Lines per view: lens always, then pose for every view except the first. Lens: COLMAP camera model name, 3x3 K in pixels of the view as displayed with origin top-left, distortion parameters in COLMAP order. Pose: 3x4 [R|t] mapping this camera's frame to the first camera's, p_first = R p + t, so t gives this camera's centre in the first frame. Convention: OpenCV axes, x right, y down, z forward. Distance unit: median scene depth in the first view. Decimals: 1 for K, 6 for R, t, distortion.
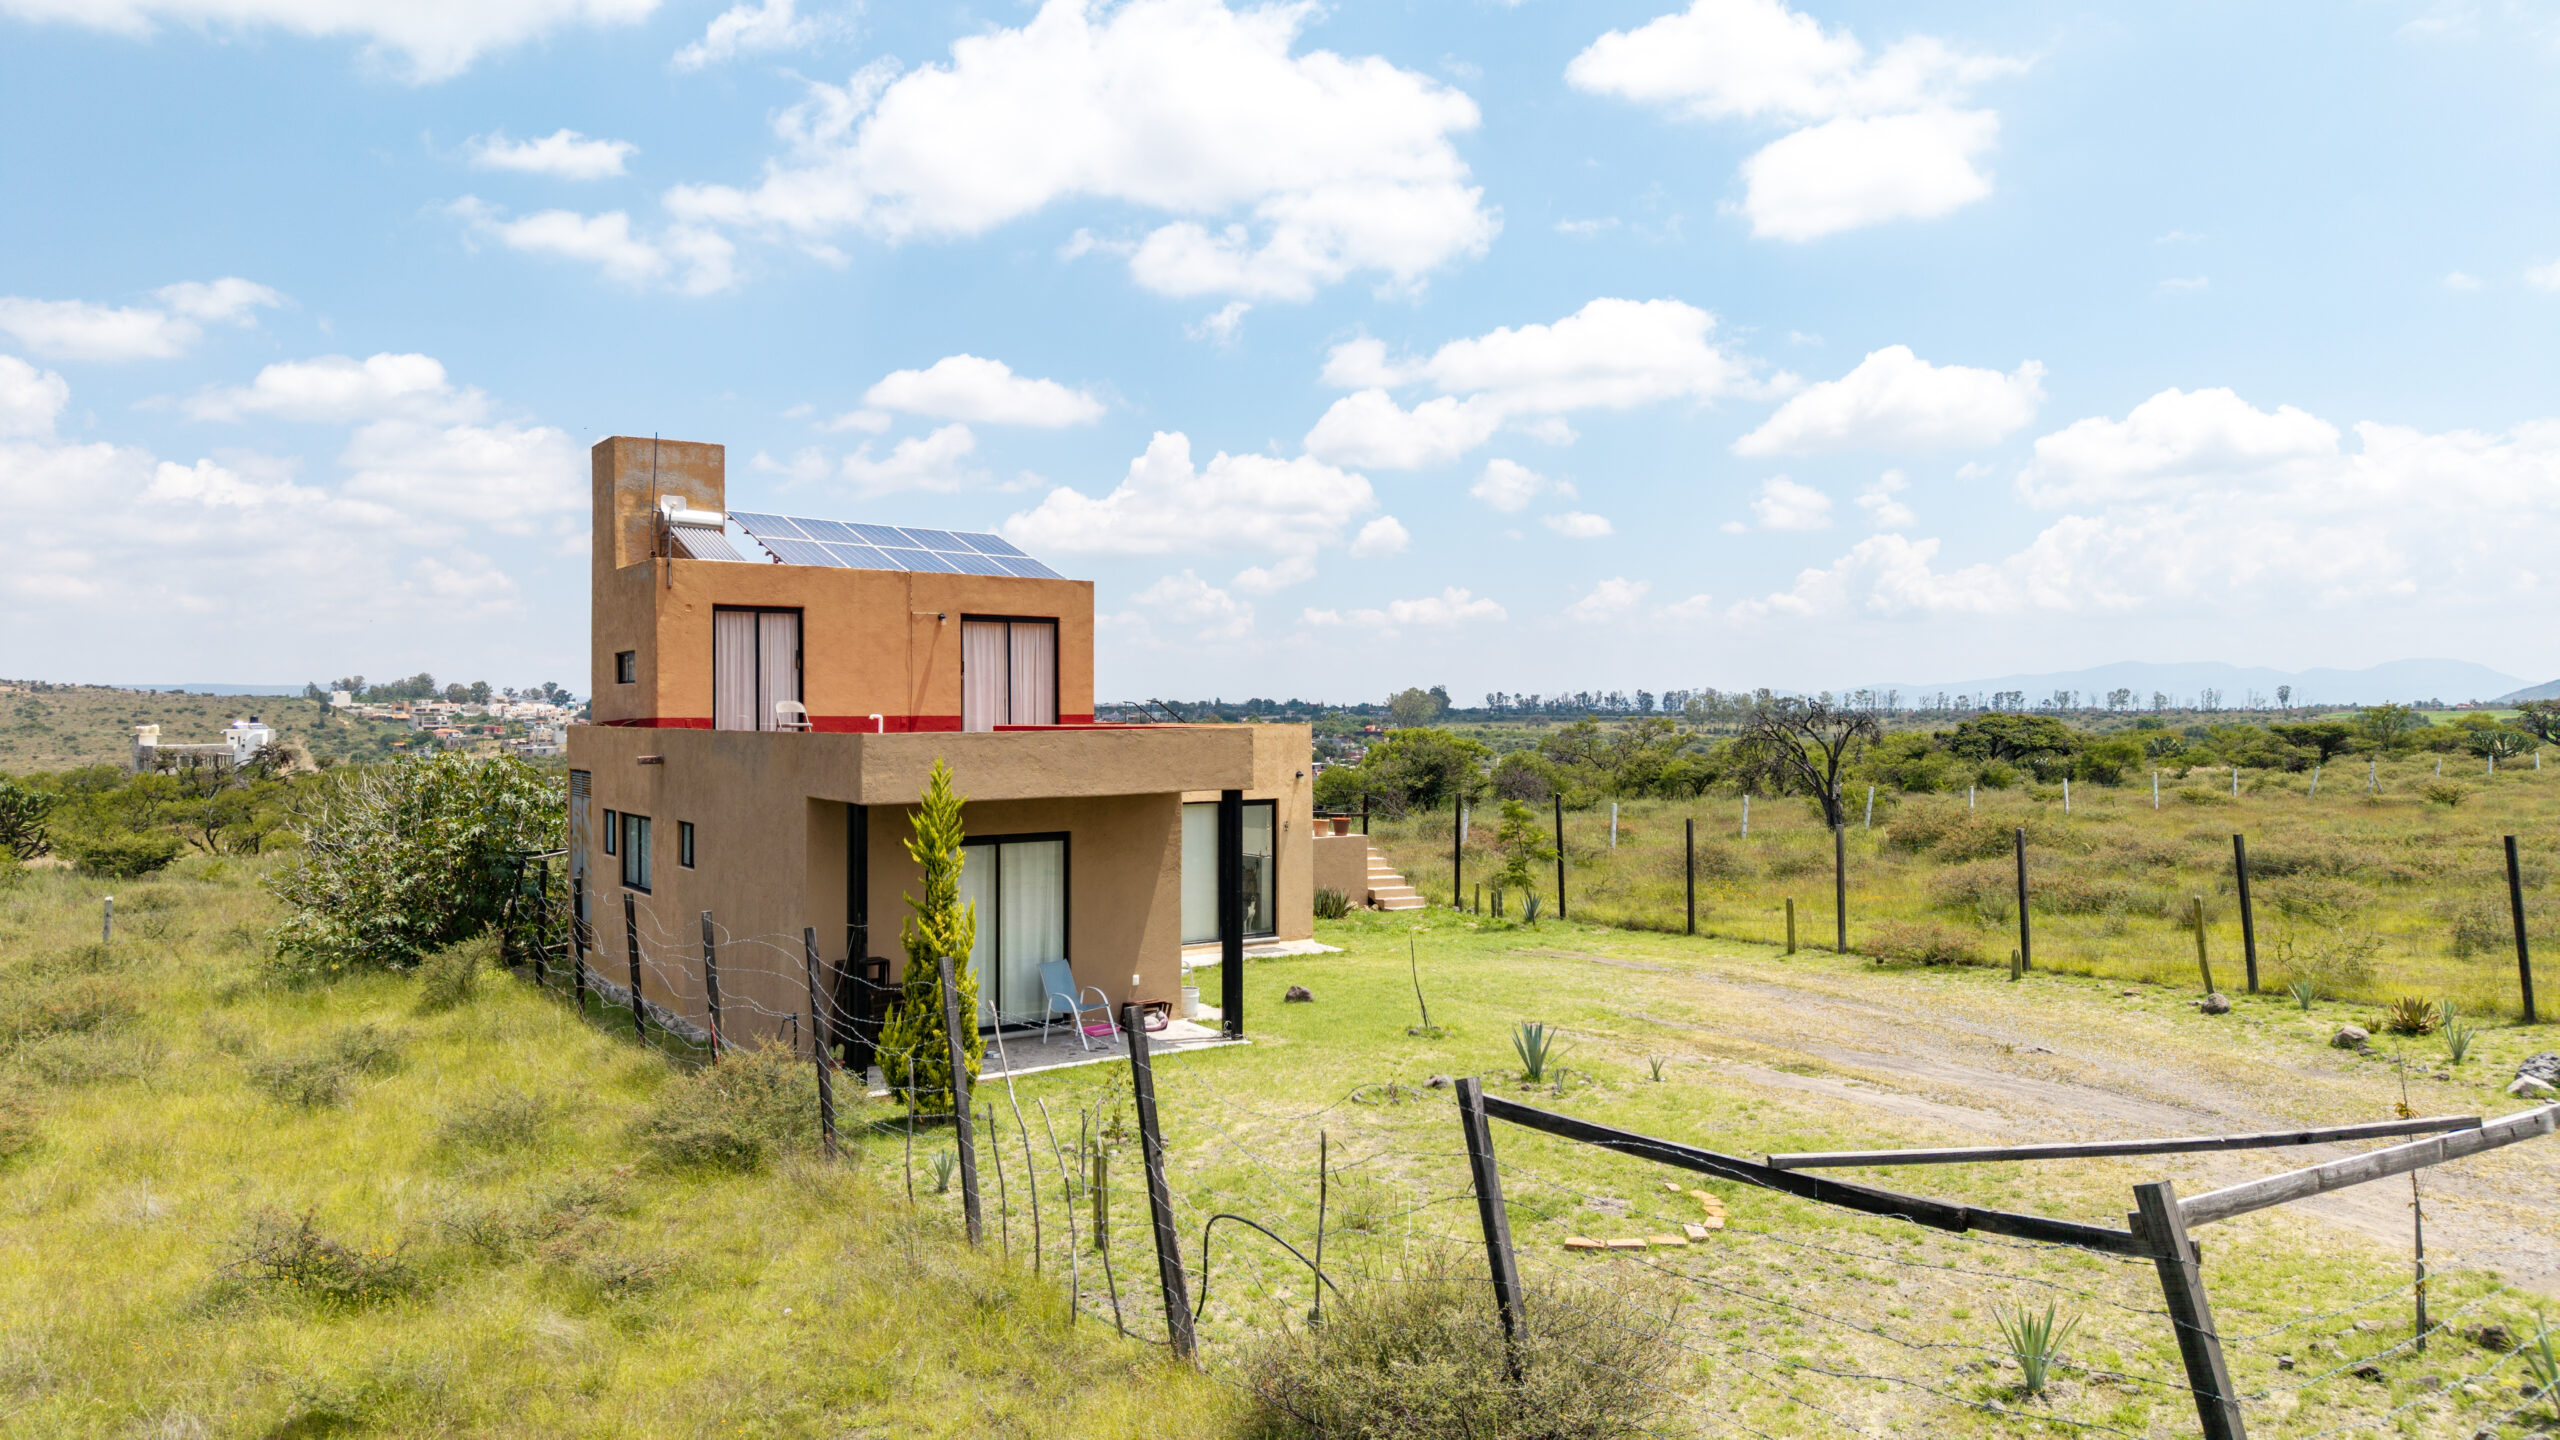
lens RADIAL K [[1702.1, 0, 1265.1], [0, 1702.1, 695.0], [0, 0, 1]] dist [0.026267, -0.000506]
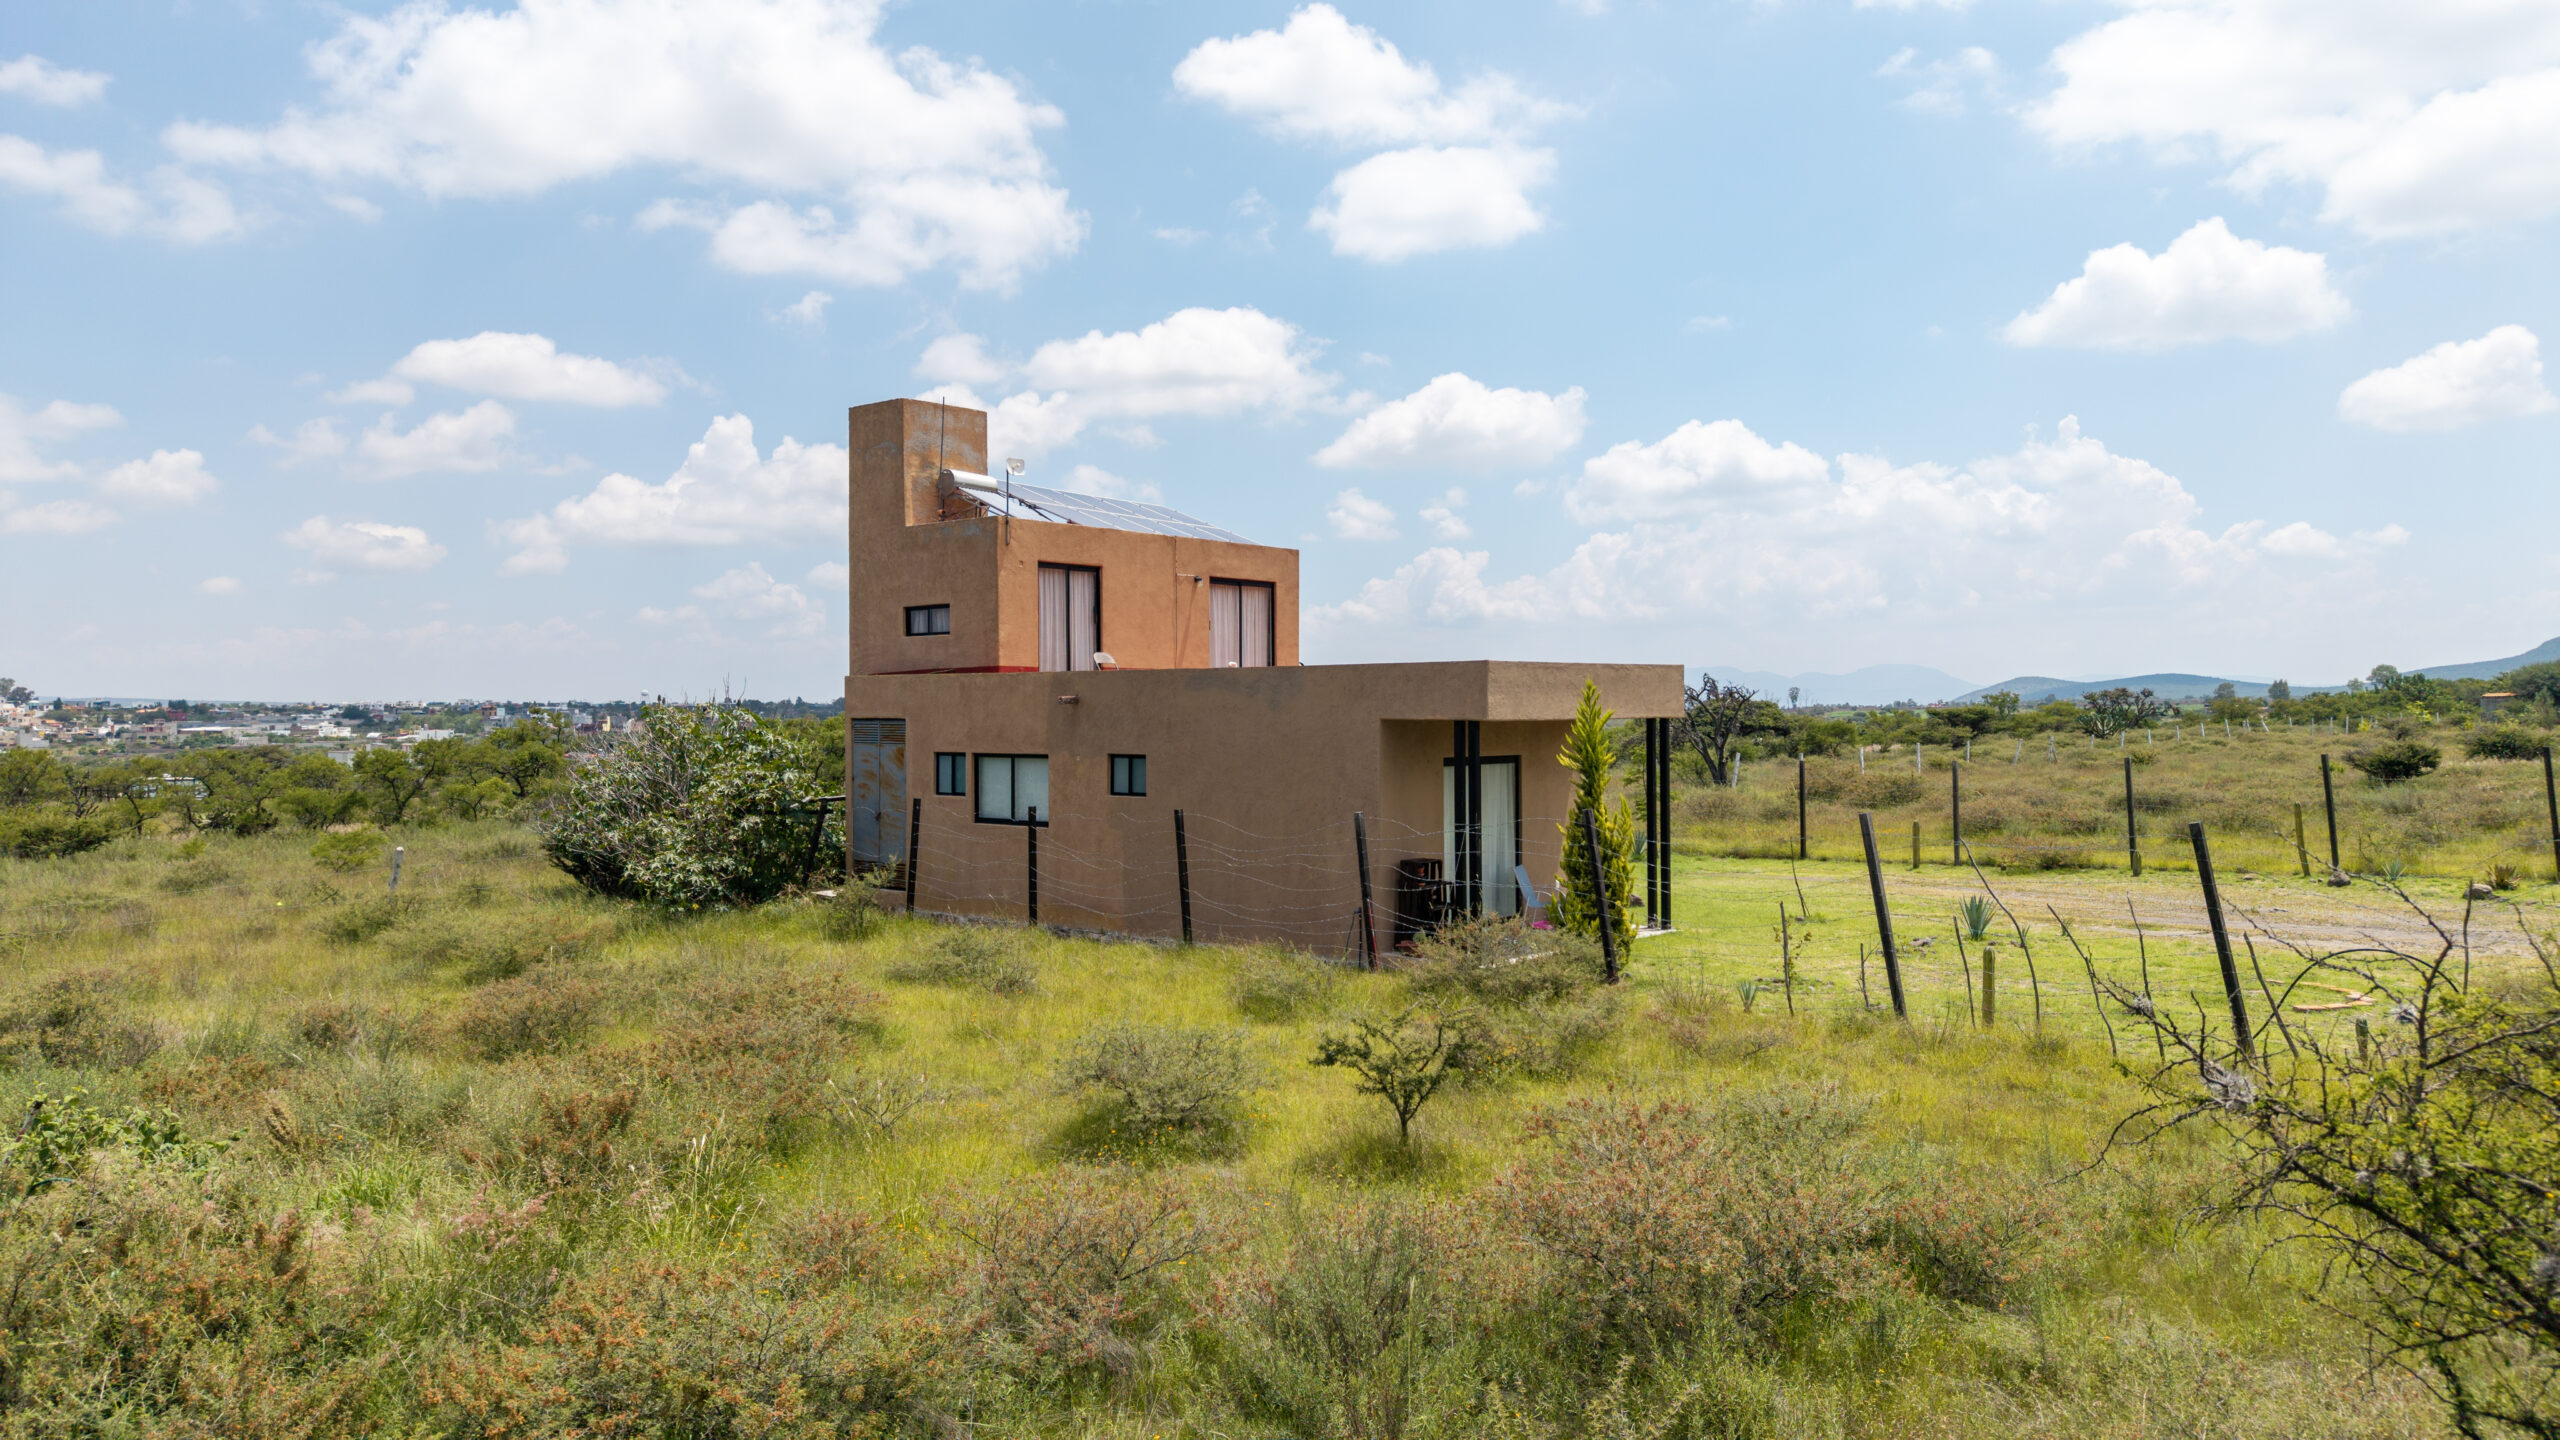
lens RADIAL K [[1704.5, 0, 1258.0], [0, 1704.5, 720.0], [0, 0, 1]] dist [0.051428, -0.073720]
pose [[0.971856, -0.001386, 0.235573, -0.132314], [-0.001982, 0.999899, 0.014063, 0.009326], [-0.235569, -0.014134, 0.971755, -0.021741]]
